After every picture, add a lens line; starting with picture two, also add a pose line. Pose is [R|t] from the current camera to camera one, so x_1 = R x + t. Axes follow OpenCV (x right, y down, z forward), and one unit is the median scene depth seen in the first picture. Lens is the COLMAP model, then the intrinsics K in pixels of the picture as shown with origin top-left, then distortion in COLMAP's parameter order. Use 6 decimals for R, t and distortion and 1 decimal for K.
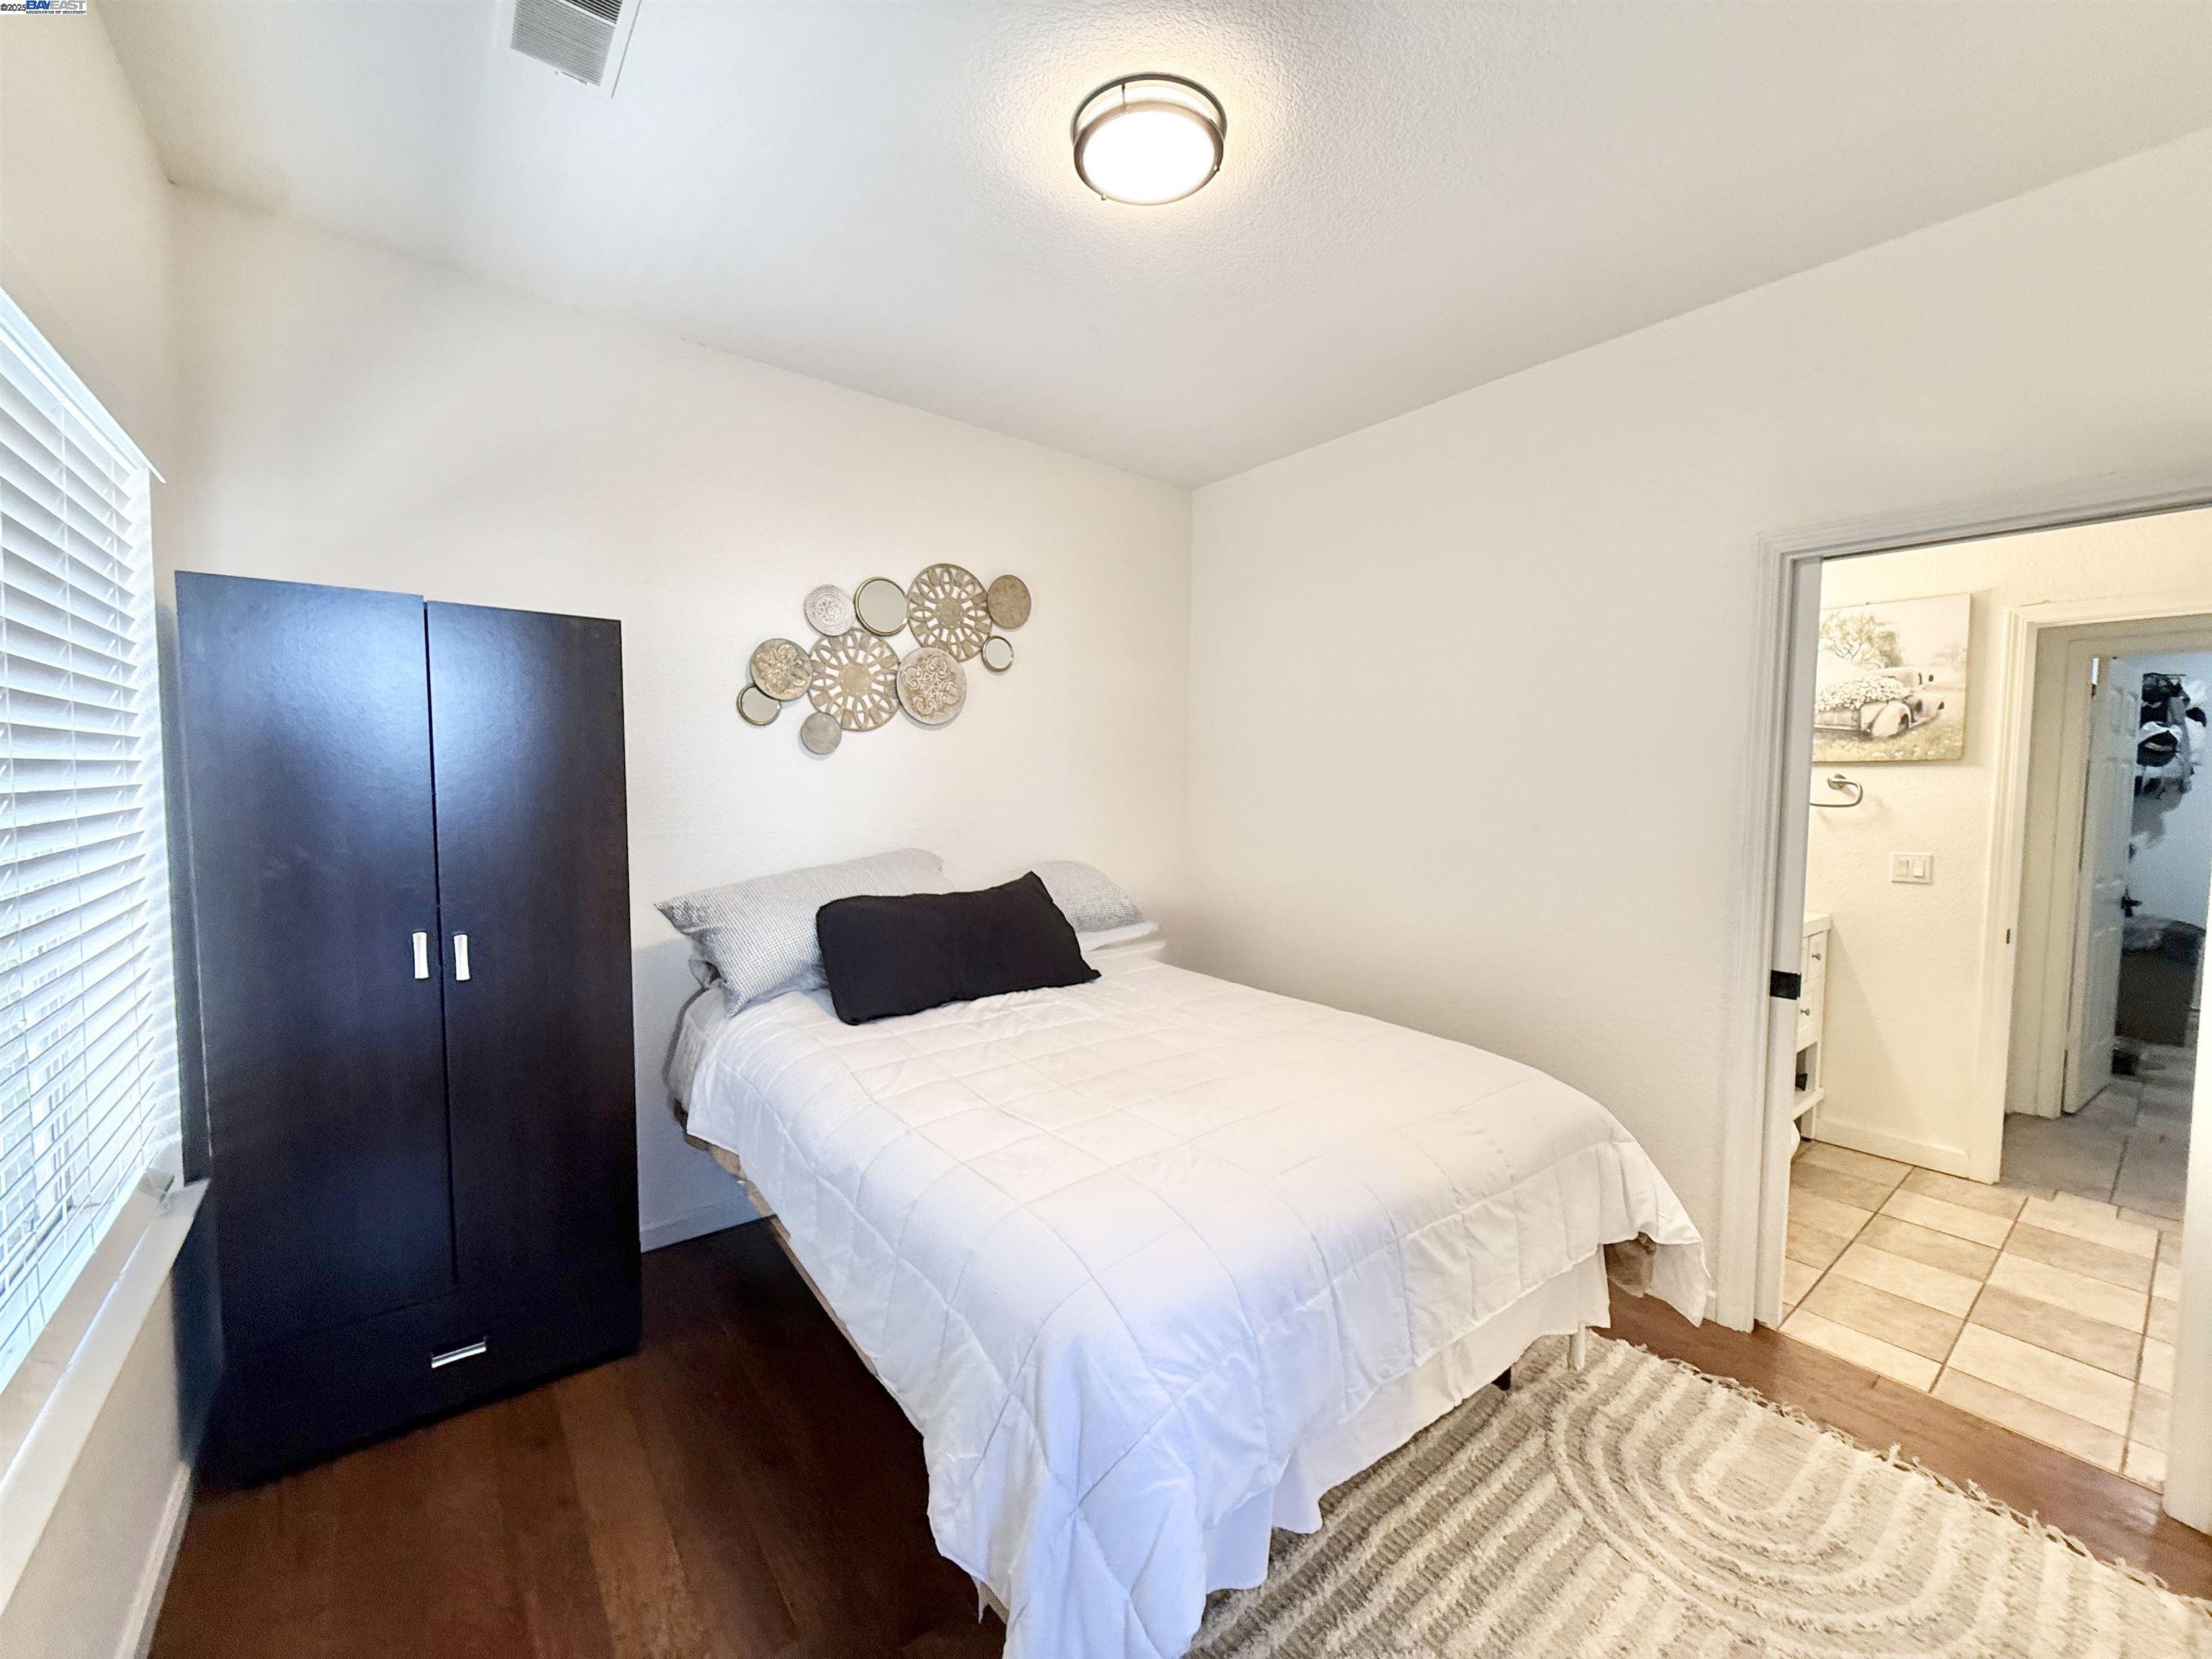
lens RADIAL K [[883.0, 0, 1110.6], [0, 883.0, 830.1], [0, 0, 1]] dist [-0.001089, 0.000640]
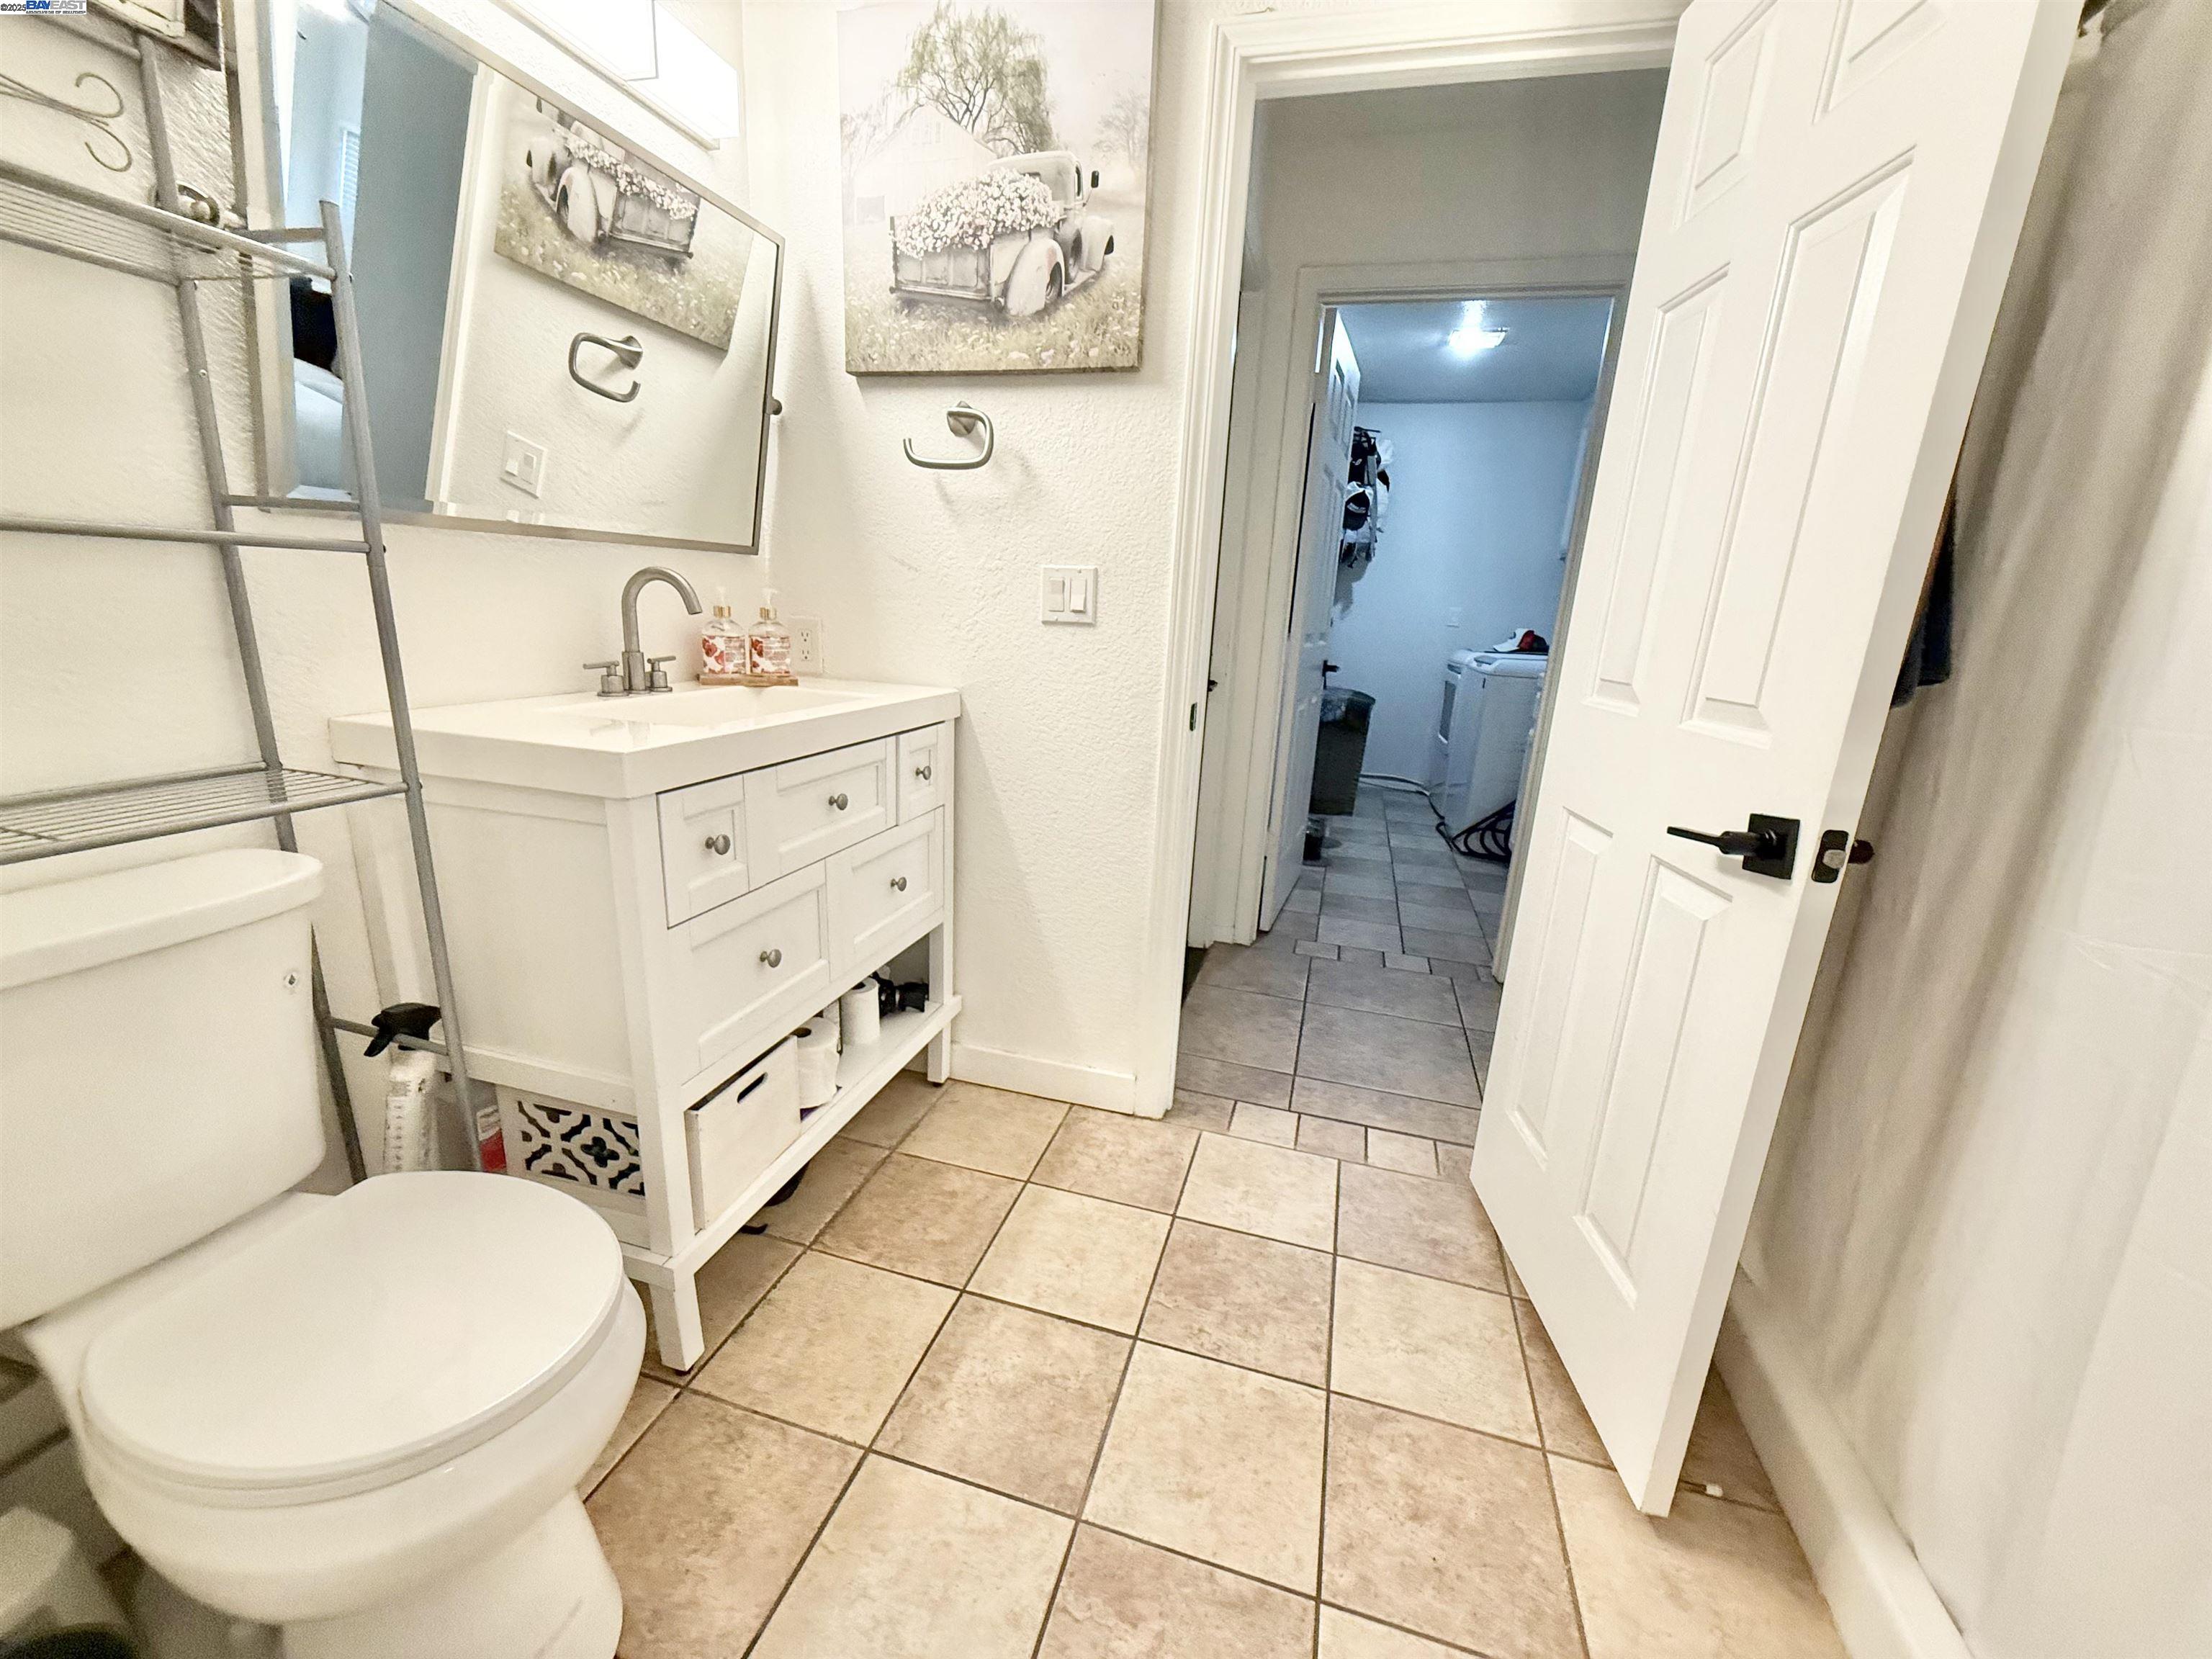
lens RADIAL K [[883.0, 0, 1107.5], [0, 883.0, 825.7], [0, 0, 1]] dist [-0.001089, 0.000640]
pose [[0.810724, -0.115666, 0.573888, 0.479391], [-0.013205, 0.976425, 0.215451, 0.050292], [-0.585280, -0.182249, 0.790084, 0.429282]]
